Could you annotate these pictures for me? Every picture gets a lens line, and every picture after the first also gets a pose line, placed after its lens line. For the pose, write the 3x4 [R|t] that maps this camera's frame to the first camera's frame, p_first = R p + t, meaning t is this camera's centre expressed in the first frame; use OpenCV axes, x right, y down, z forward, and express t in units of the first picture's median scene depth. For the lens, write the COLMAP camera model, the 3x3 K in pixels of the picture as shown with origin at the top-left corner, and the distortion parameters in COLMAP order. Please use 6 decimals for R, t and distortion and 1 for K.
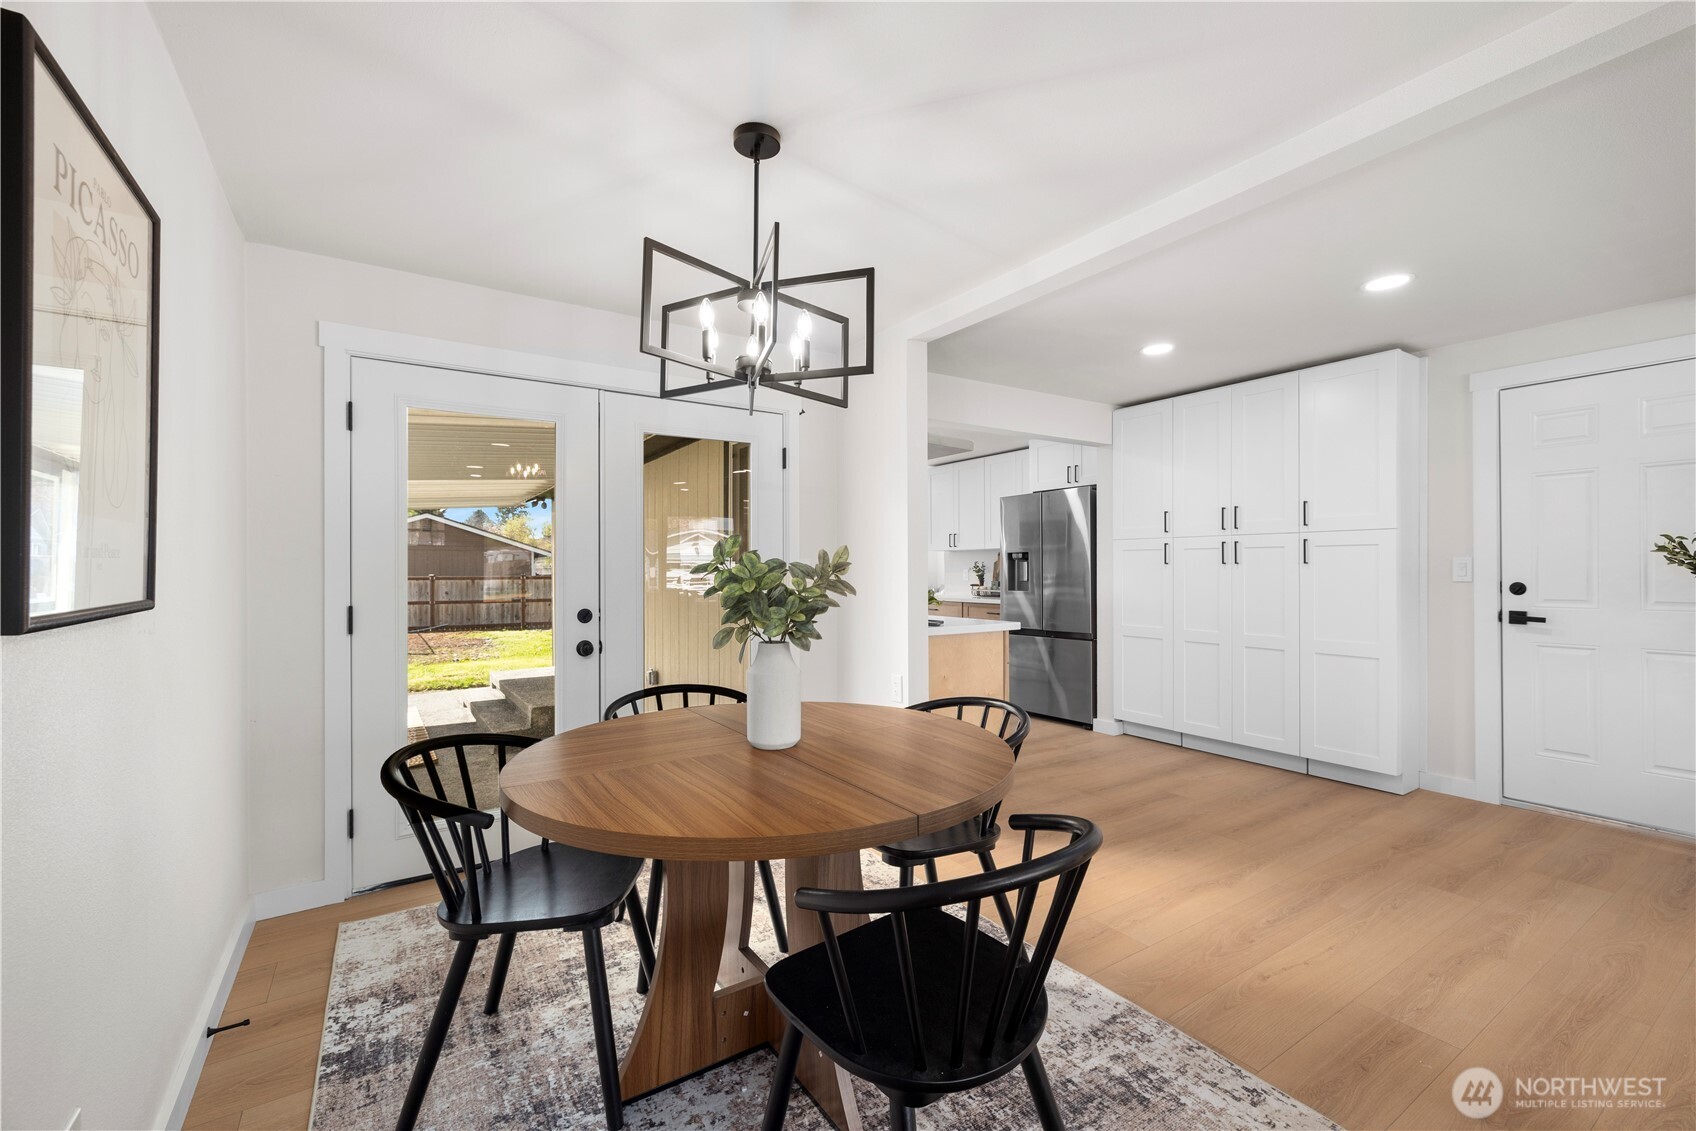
lens RADIAL K [[710.2, 0, 853.0], [0, 710.2, 569.2], [0, 0, 1]] dist [0.002550, -0.000516]
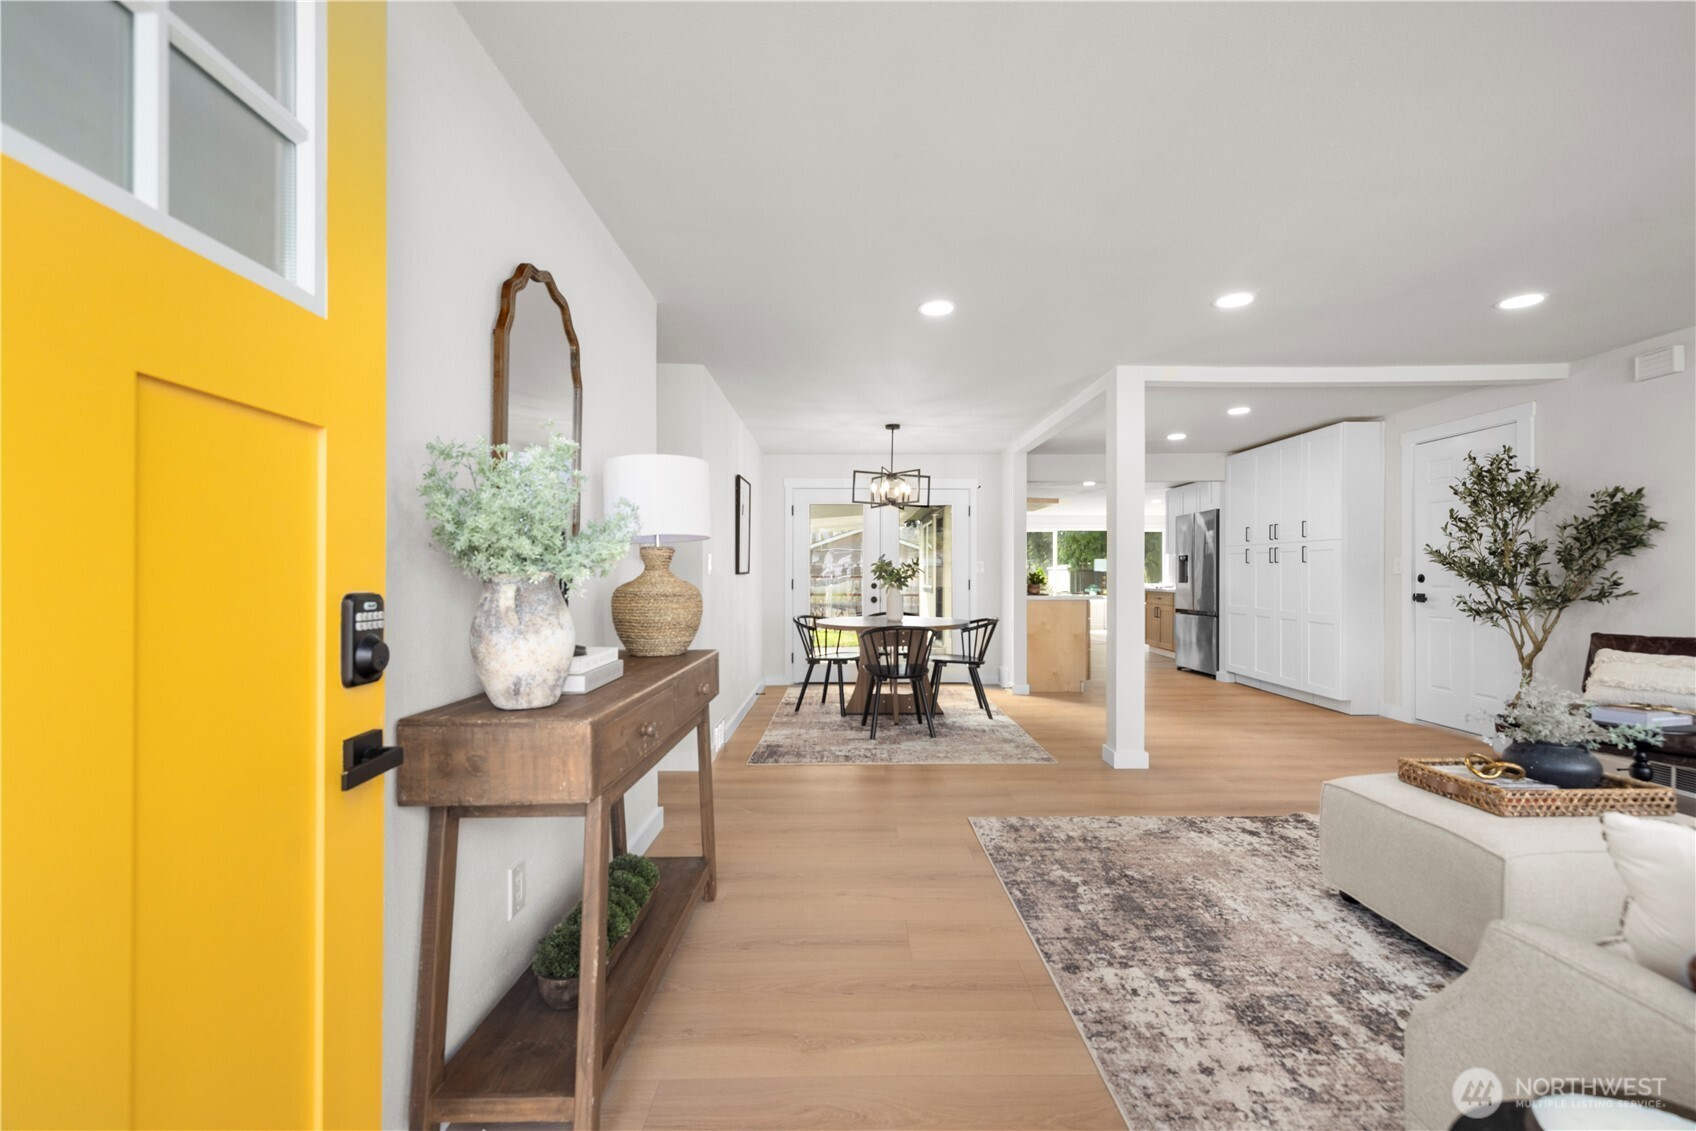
lens RADIAL K [[710.8, 0, 856.1], [0, 710.8, 577.7], [0, 0, 1]] dist [0.002647, 0.000265]
pose [[0.844005, 0.006657, -0.536294, 0.735267], [-0.002377, 0.999960, 0.008671, 0.015888], [0.536330, -0.006044, 0.843987, -0.896377]]
